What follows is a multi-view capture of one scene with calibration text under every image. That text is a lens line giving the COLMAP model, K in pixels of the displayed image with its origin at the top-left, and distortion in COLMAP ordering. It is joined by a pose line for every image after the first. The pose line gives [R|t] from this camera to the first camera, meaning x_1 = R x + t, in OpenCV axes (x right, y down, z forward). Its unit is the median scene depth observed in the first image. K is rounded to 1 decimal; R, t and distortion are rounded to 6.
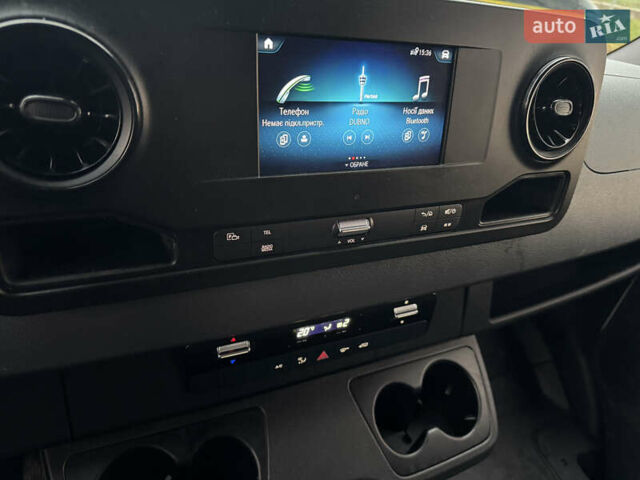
lens RADIAL K [[453.2, 0, 320.0], [0, 453.2, 240.0], [0, 0, 1]] dist [-0.003984, -0.005293]
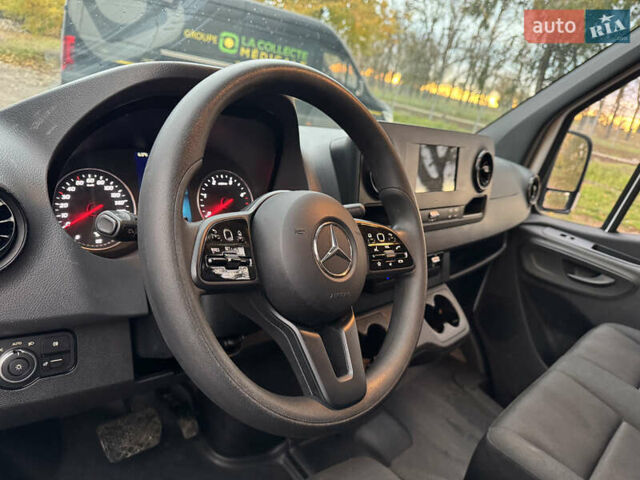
lens RADIAL K [[453.2, 0, 320.0], [0, 453.2, 240.0], [0, 0, 1]] dist [-0.003984, -0.005293]
pose [[0.938539, -0.064990, 0.339000, -1.070625], [0.112224, 0.986211, -0.121630, 0.266240], [-0.326421, 0.152199, 0.932891, -0.876778]]
